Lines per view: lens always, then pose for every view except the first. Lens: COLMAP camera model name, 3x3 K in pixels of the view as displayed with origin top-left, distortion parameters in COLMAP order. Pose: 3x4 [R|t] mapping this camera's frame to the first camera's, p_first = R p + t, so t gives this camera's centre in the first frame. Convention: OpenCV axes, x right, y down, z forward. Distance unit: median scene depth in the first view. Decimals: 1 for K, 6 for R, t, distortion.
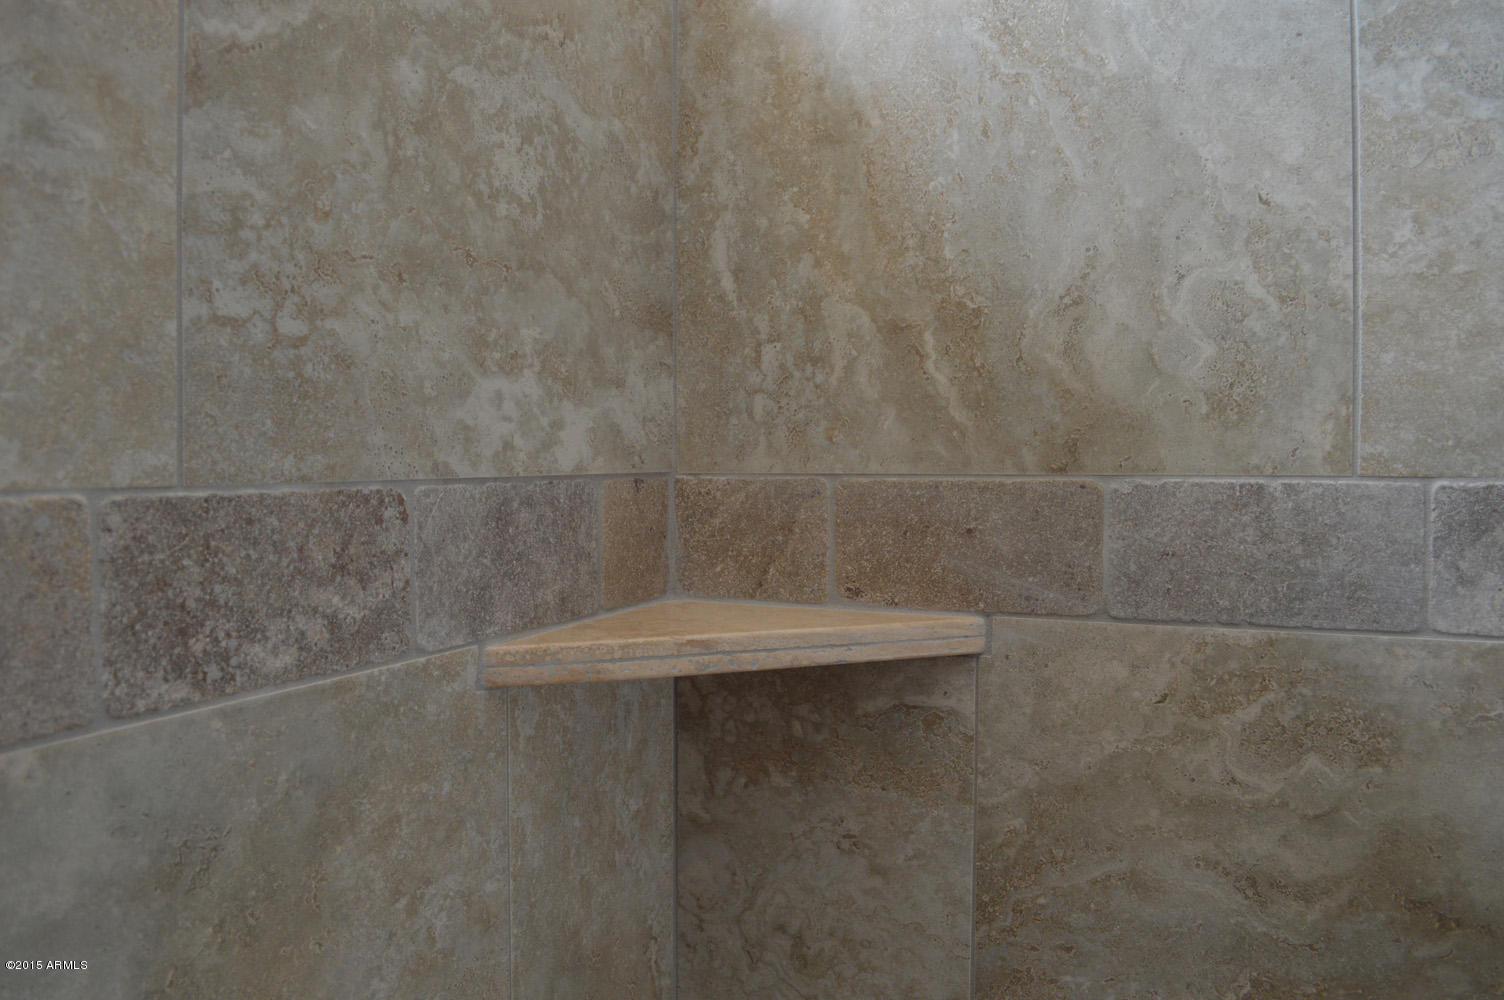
lens RADIAL K [[1188.9, 0, 750.2], [0, 1188.9, 501.0], [0, 0, 1]] dist [-0.086889, 0.012905]
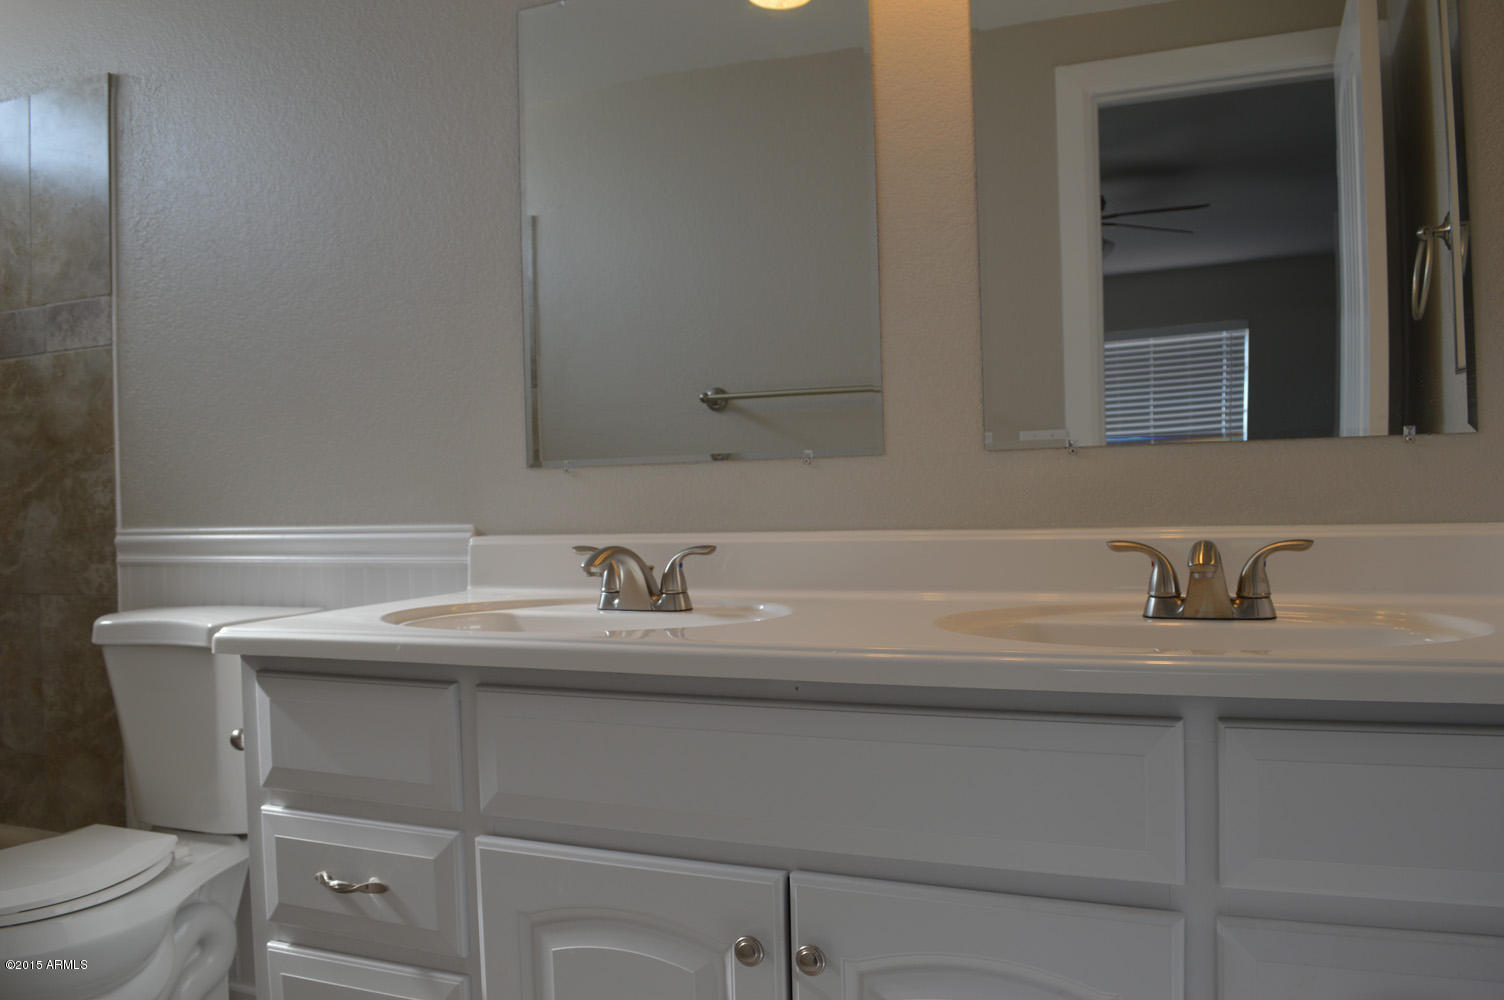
lens RADIAL K [[1188.9, 0, 749.2], [0, 1188.9, 495.8], [0, 0, 1]] dist [-0.086889, 0.012905]
pose [[0.999471, -0.028649, 0.015366, 2.368944], [0.029149, 0.999018, -0.033375, 0.645467], [-0.014394, 0.033805, 0.999325, -2.116294]]
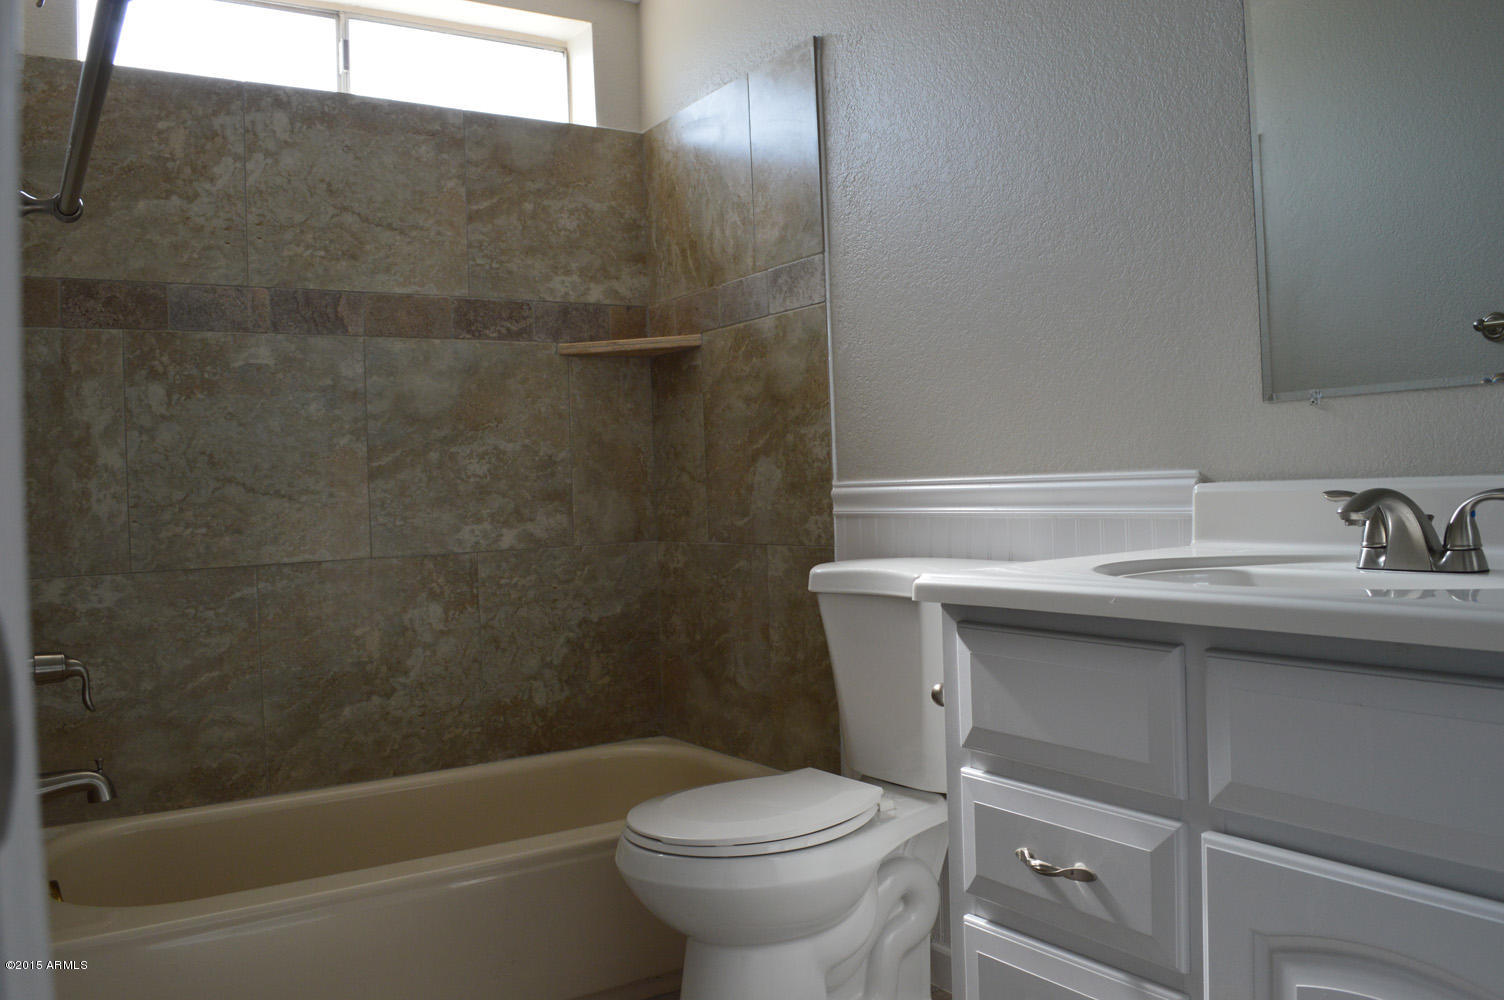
lens RADIAL K [[1188.9, 0, 751.9], [0, 1188.9, 496.1], [0, 0, 1]] dist [-0.086889, 0.012905]
pose [[0.841132, -0.028216, -0.540094, 2.293385], [0.018094, 0.999547, -0.024041, 0.693526], [0.540528, 0.010450, 0.841261, -1.852799]]
